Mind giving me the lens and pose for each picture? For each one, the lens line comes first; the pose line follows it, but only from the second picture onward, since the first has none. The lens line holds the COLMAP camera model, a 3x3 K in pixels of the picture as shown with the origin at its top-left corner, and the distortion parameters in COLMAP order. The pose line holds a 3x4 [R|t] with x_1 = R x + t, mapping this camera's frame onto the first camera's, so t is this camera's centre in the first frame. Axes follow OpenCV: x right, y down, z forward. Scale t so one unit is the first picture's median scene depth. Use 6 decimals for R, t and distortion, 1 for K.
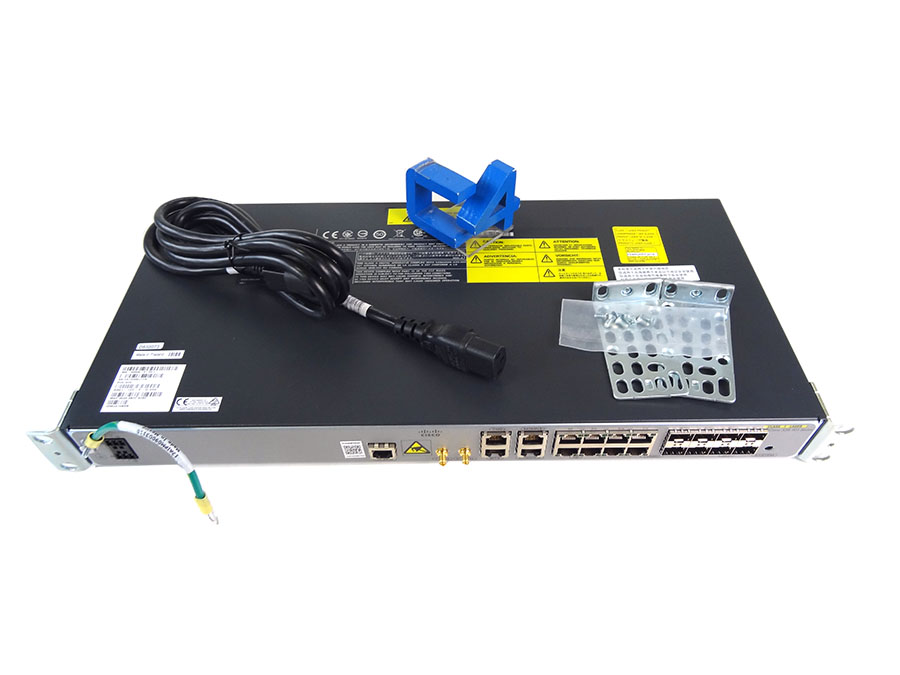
lens RADIAL K [[630.7, 0, 450.0], [0, 630.7, 337.5], [0, 0, 1]] dist [-0.000637, 0.000075]
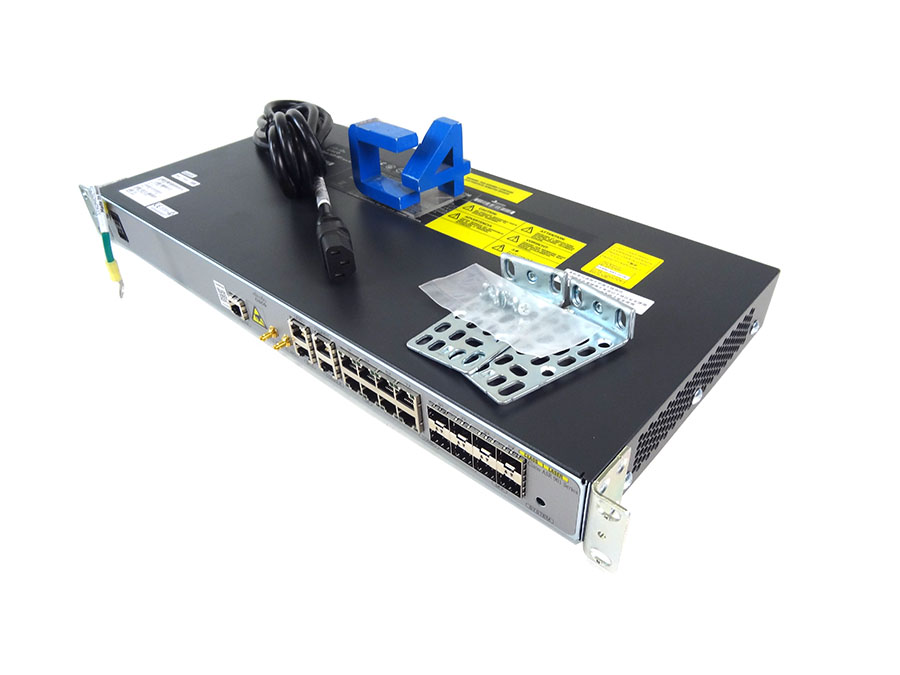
lens RADIAL K [[630.7, 0, 450.0], [0, 630.7, 337.5], [0, 0, 1]] dist [-0.000637, 0.000075]
pose [[0.750770, 0.406782, -0.520454, 0.659550], [-0.488029, 0.872550, -0.022019, 0.068242], [0.445165, 0.270528, 0.853606, 0.250340]]
